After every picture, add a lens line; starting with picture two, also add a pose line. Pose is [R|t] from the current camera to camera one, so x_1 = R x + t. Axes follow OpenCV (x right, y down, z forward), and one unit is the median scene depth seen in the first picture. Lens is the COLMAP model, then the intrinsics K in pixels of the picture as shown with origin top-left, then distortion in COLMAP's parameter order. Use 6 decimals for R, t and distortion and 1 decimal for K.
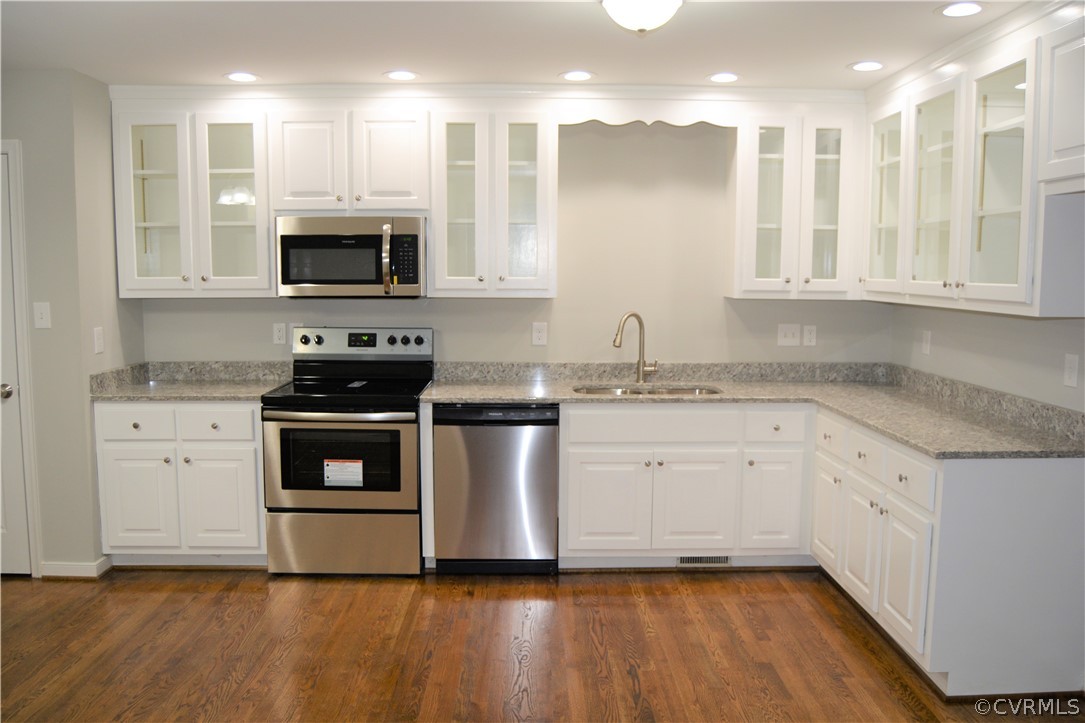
lens RADIAL K [[879.3, 0, 542.5], [0, 879.3, 361.5], [0, 0, 1]] dist [-0.085281, 0.001689]
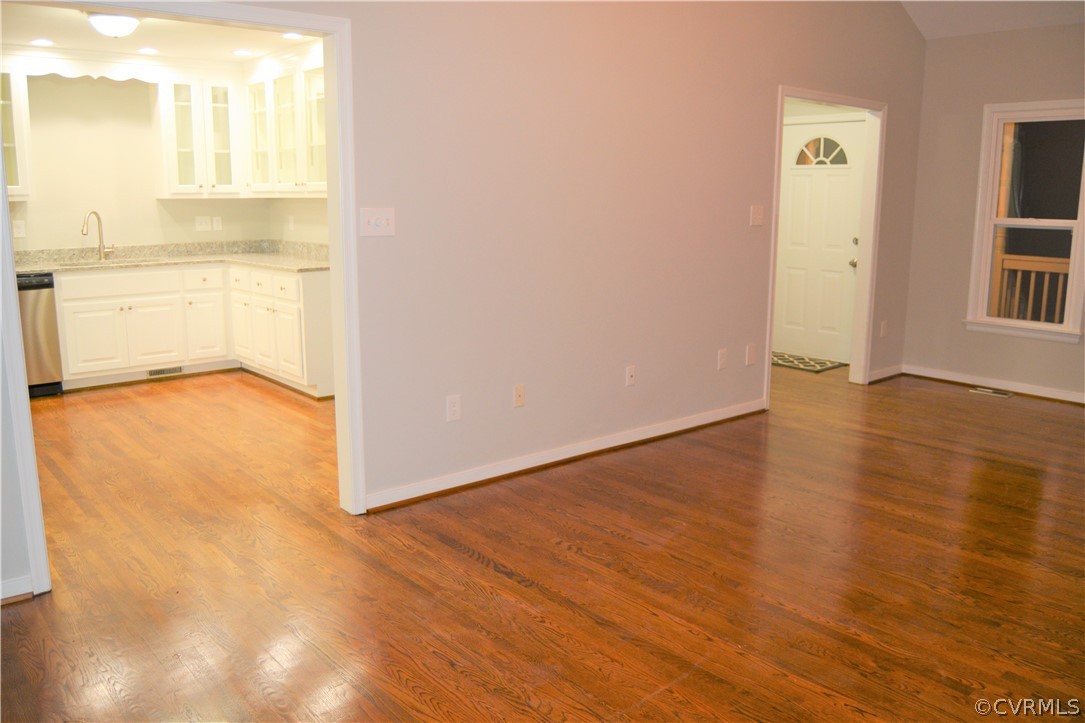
lens RADIAL K [[895.6, 0, 542.5], [0, 895.6, 361.5], [0, 0, 1]] dist [-0.064226, 0.010321]
pose [[0.781848, -0.120072, 0.611798, -0.243841], [0.069599, 0.991955, 0.105737, 0.092415], [-0.619572, -0.040090, 0.783915, -0.619192]]
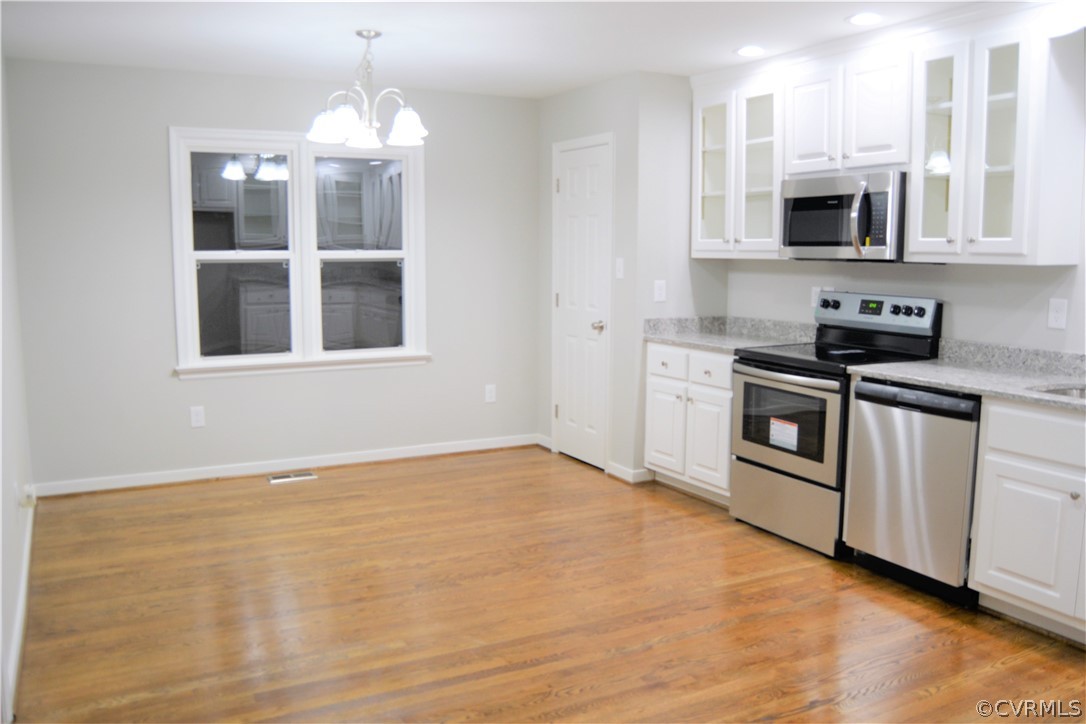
lens RADIAL K [[896.5, 0, 543.0], [0, 896.5, 362.0], [0, 0, 1]] dist [-0.064226, 0.010321]
pose [[0.456410, 0.109895, -0.882957, 0.521662], [-0.096319, 0.992614, 0.073755, -0.003086], [0.884541, 0.051383, 0.463624, 0.269277]]
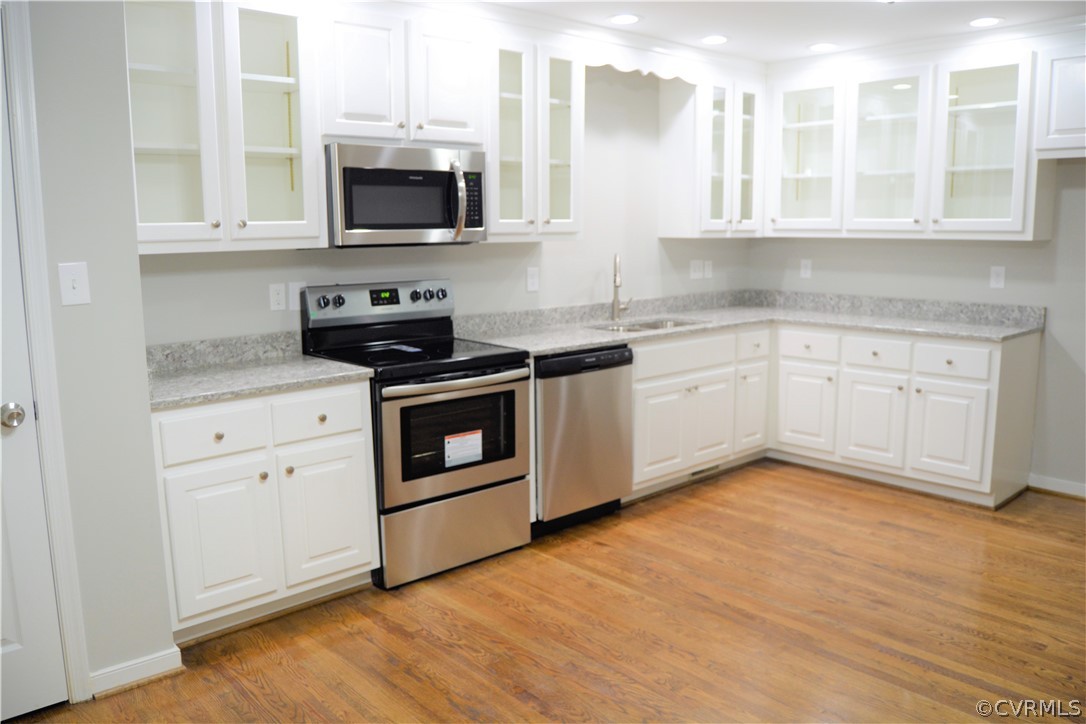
lens RADIAL K [[862.4, 0, 543.0], [0, 862.4, 362.0], [0, 0, 1]] dist [-0.086636, 0.004183]
pose [[0.749198, -0.113131, 0.652613, -0.688556], [0.080623, 0.993555, 0.079680, -0.017523], [-0.657421, -0.007080, 0.753490, 0.300371]]
